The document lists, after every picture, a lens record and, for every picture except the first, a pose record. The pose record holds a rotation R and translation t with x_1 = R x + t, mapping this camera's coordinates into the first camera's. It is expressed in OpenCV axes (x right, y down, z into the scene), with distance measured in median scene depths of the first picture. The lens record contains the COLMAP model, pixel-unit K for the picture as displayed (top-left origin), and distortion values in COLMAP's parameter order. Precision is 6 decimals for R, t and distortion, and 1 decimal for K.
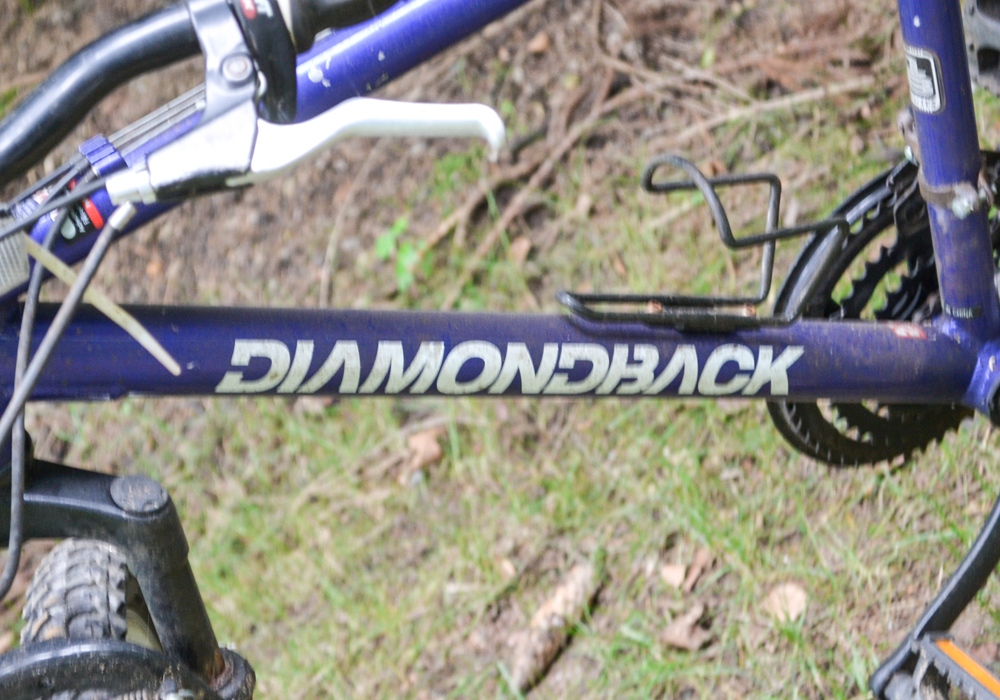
lens RADIAL K [[2810.6, 0, 492.6], [0, 2810.6, 353.6], [0, 0, 1]] dist [0.035731, 0.000000]
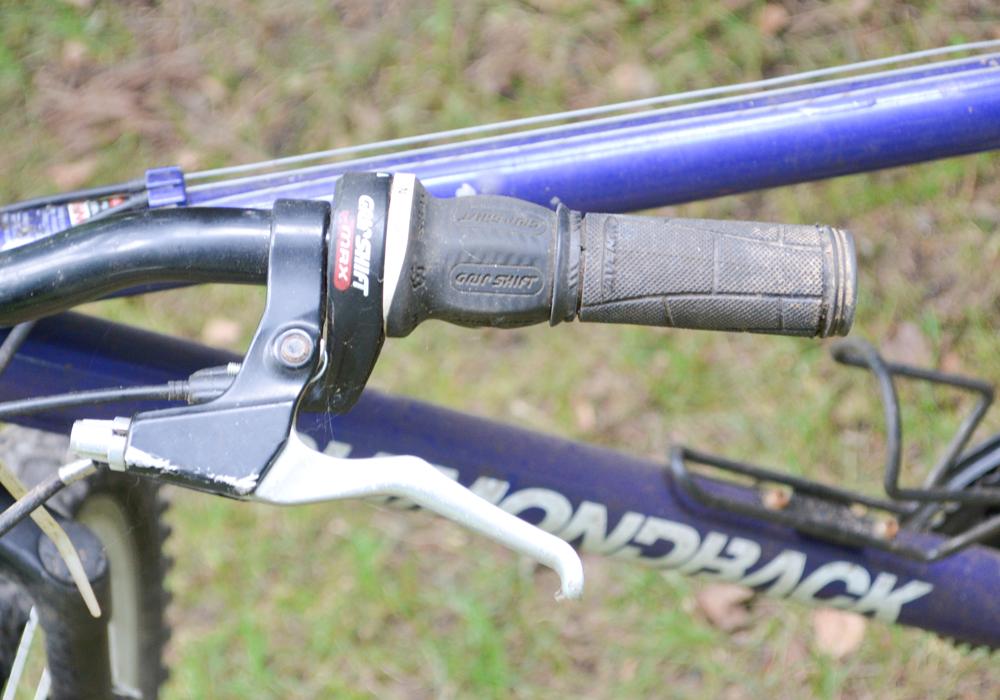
lens RADIAL K [[2810.6, 0, 502.3], [0, 2810.6, 349.4], [0, 0, 1]] dist [0.035731, 0.000000]
pose [[0.912311, 0.409237, -0.014639, -0.019383], [-0.395087, 0.889042, 0.231322, -0.190997], [0.107680, -0.205254, 0.972767, 0.185273]]
